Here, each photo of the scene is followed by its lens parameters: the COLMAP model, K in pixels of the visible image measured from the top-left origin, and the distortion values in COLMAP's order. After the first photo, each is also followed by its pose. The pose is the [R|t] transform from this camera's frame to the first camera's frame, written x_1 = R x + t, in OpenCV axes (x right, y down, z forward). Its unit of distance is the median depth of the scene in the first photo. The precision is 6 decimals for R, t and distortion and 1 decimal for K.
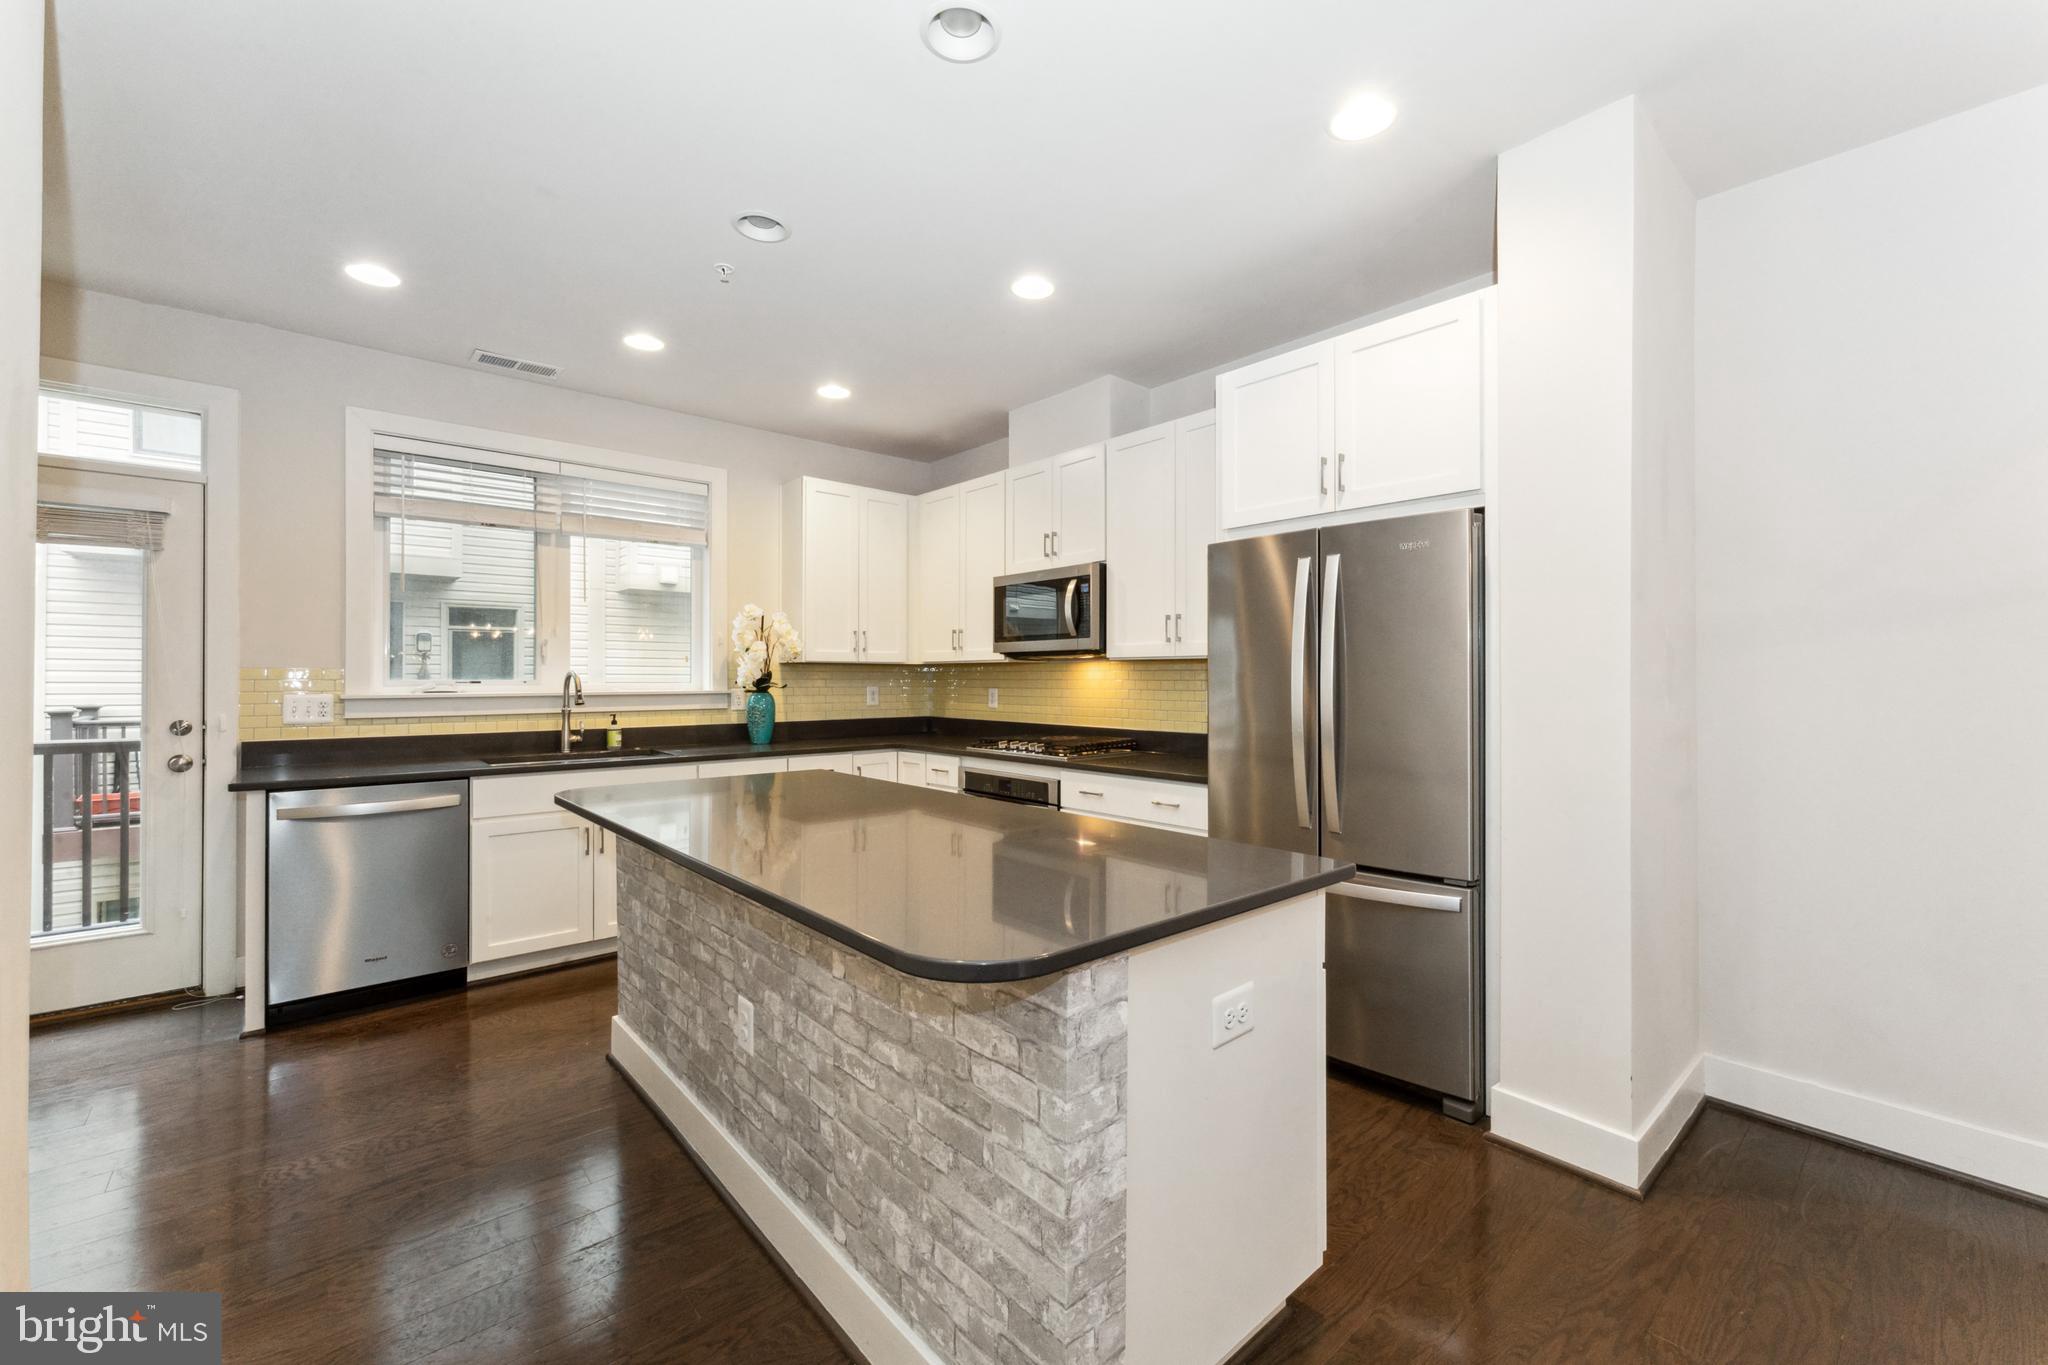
lens RADIAL K [[825.0, 0, 1036.5], [0, 825.0, 665.2], [0, 0, 1]] dist [0.003647, -0.000449]
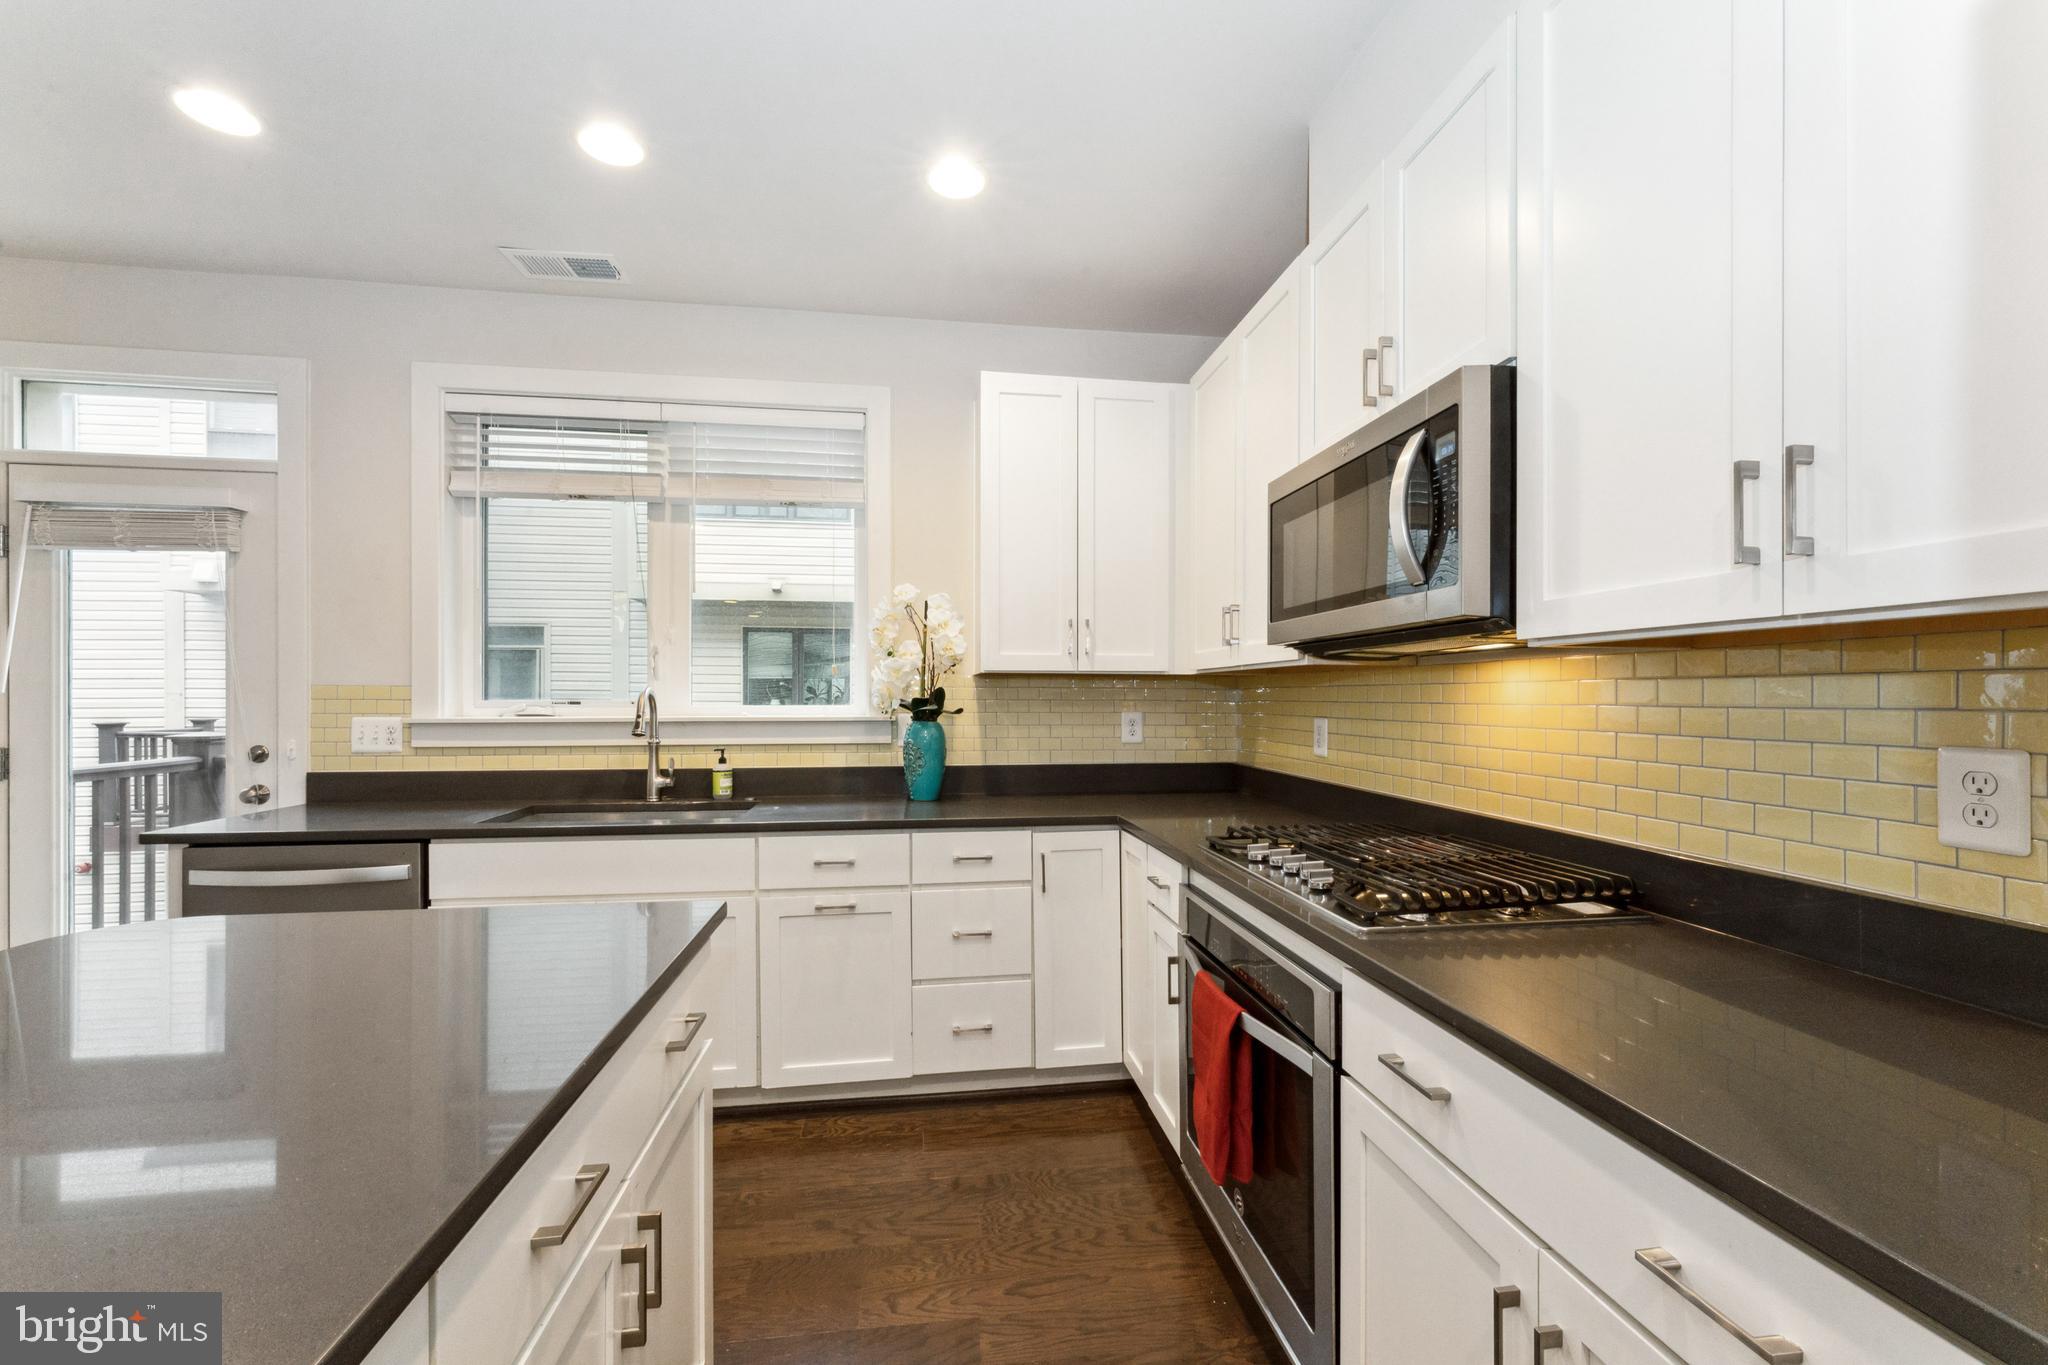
lens RADIAL K [[825.0, 0, 1026.3], [0, 825.0, 693.1], [0, 0, 1]] dist [0.003647, -0.000449]
pose [[0.830925, -0.001929, -0.556381, 0.102403], [0.007469, 0.999943, 0.007688, 0.008302], [0.556335, -0.010544, 0.830891, 0.577882]]
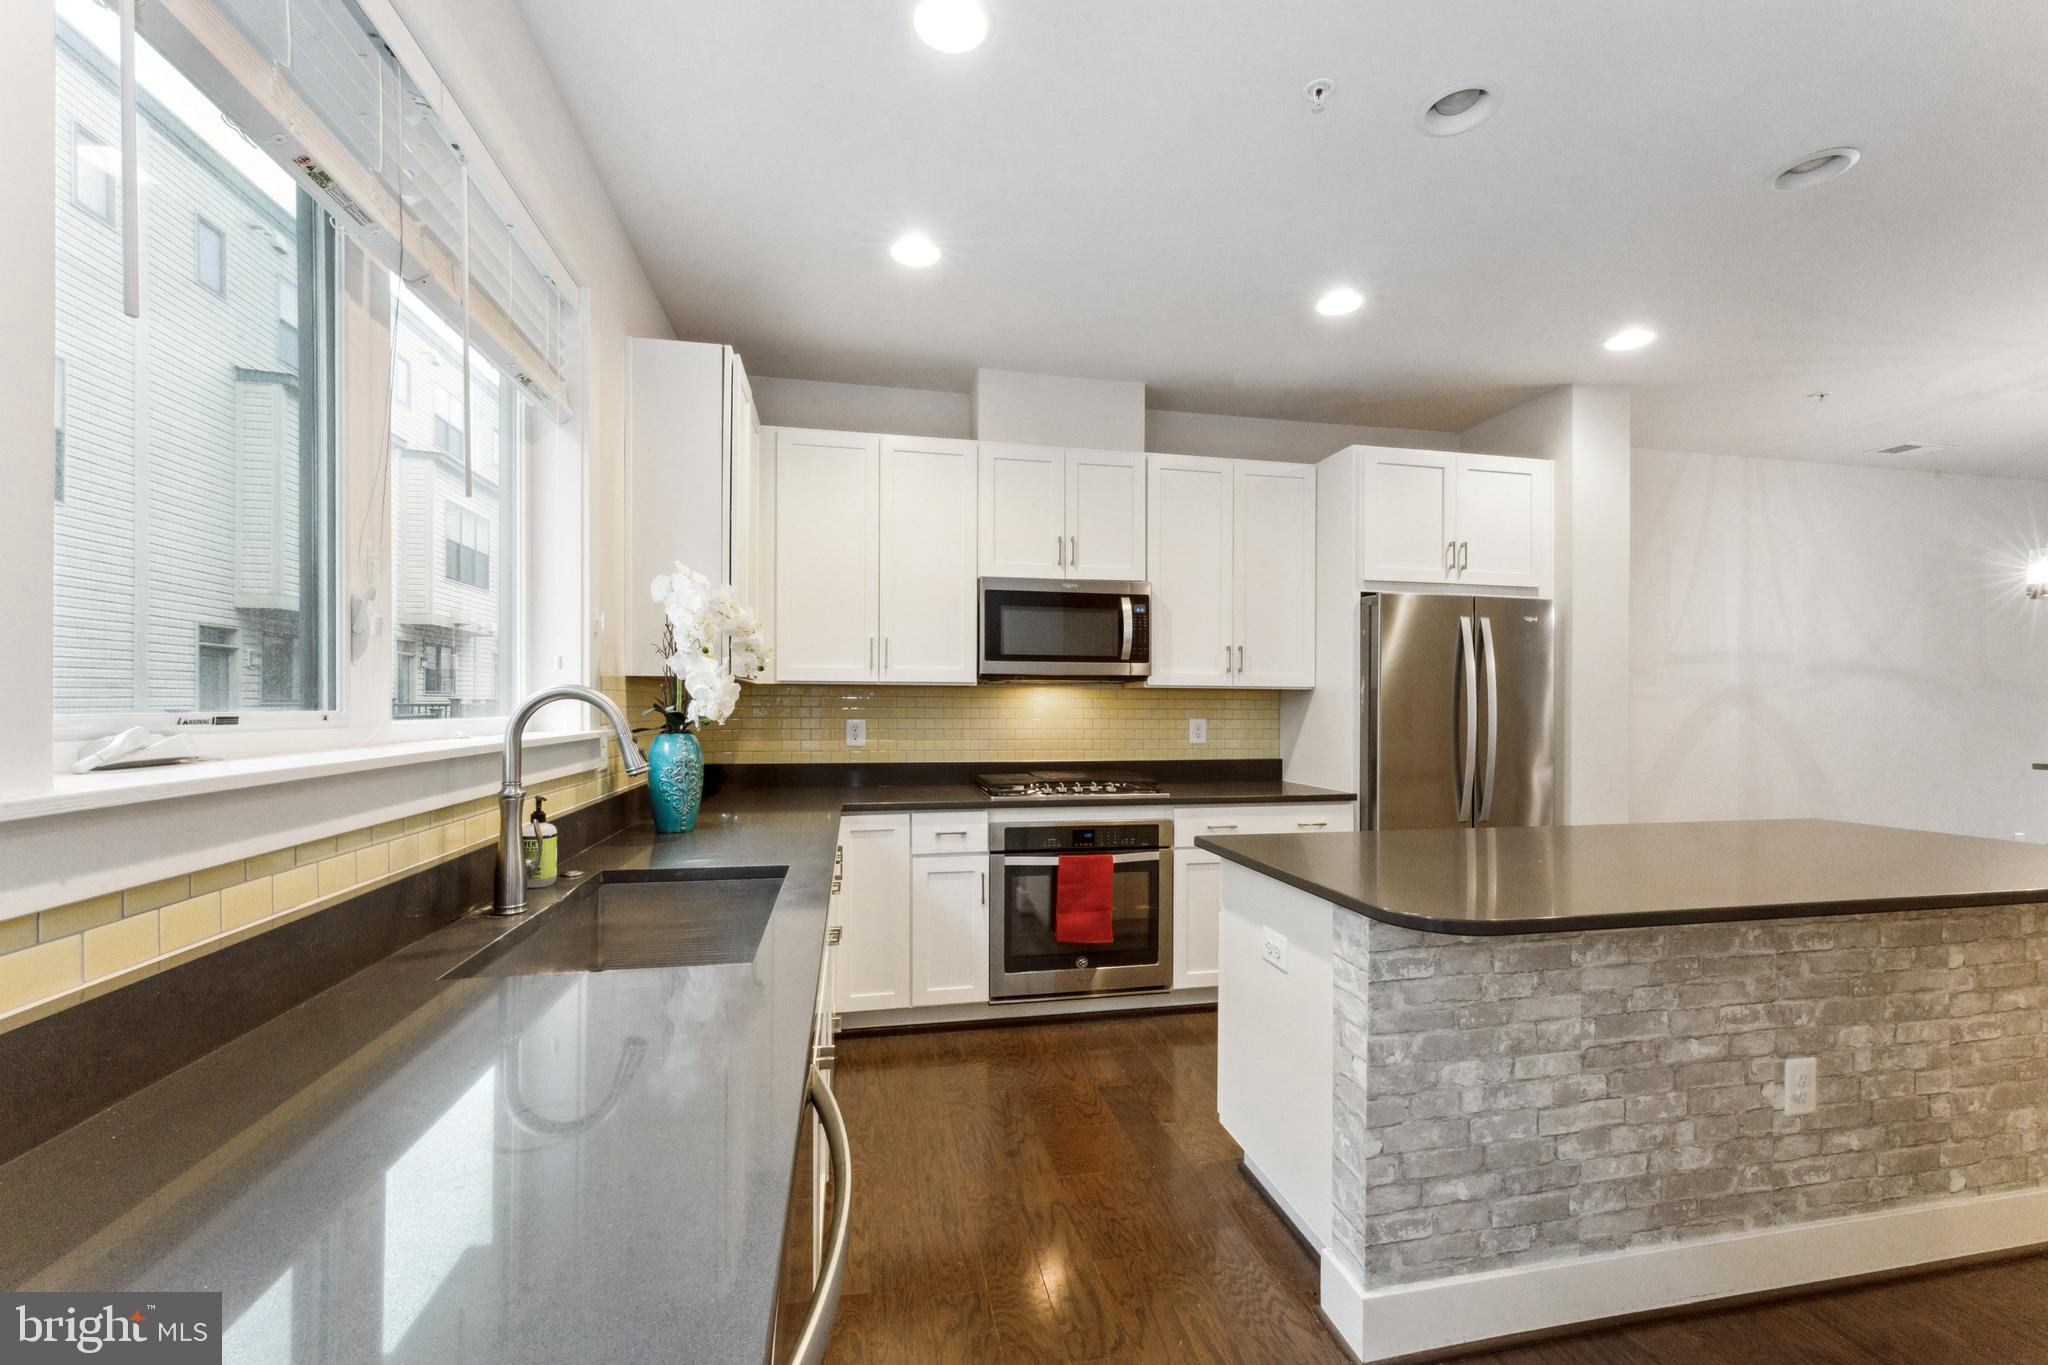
lens RADIAL K [[825.0, 0, 1029.3], [0, 825.0, 695.2], [0, 0, 1]] dist [0.003647, -0.000449]
pose [[0.500332, 0.013009, 0.865736, -0.761861], [-0.017831, 0.999830, -0.004719, 0.008845], [-0.865650, -0.013076, 0.500479, 0.617343]]
